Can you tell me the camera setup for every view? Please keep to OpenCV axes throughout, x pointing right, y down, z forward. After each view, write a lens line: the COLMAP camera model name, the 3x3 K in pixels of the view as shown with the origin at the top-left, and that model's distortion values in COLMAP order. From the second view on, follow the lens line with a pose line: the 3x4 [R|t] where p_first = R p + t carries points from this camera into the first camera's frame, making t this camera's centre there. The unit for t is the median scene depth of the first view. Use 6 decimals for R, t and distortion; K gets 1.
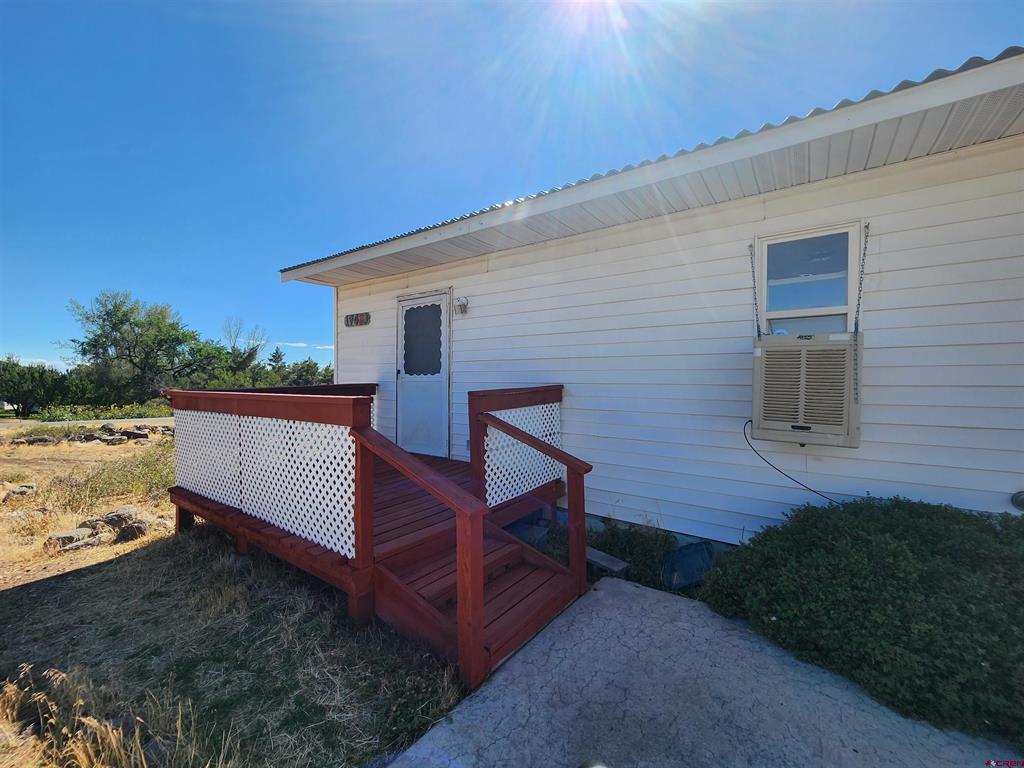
lens RADIAL K [[422.8, 0, 505.9], [0, 422.8, 381.8], [0, 0, 1]] dist [-0.000913, 0.000093]
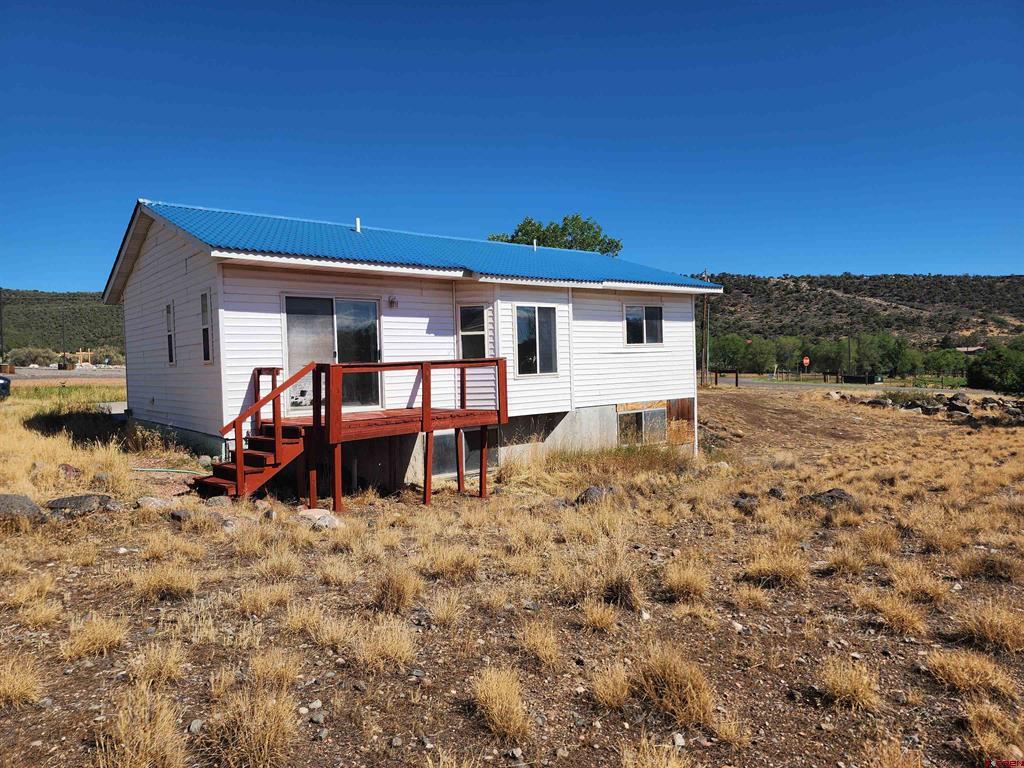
lens RADIAL K [[671.1, 0, 512.0], [0, 671.1, 384.0], [0, 0, 1]] dist [0.066886, -0.000665]
pose [[-0.264317, 0.034646, -0.963813, 3.598857], [0.027496, 0.999219, 0.028378, 0.051780], [0.964044, -0.019000, -0.265063, 2.260192]]
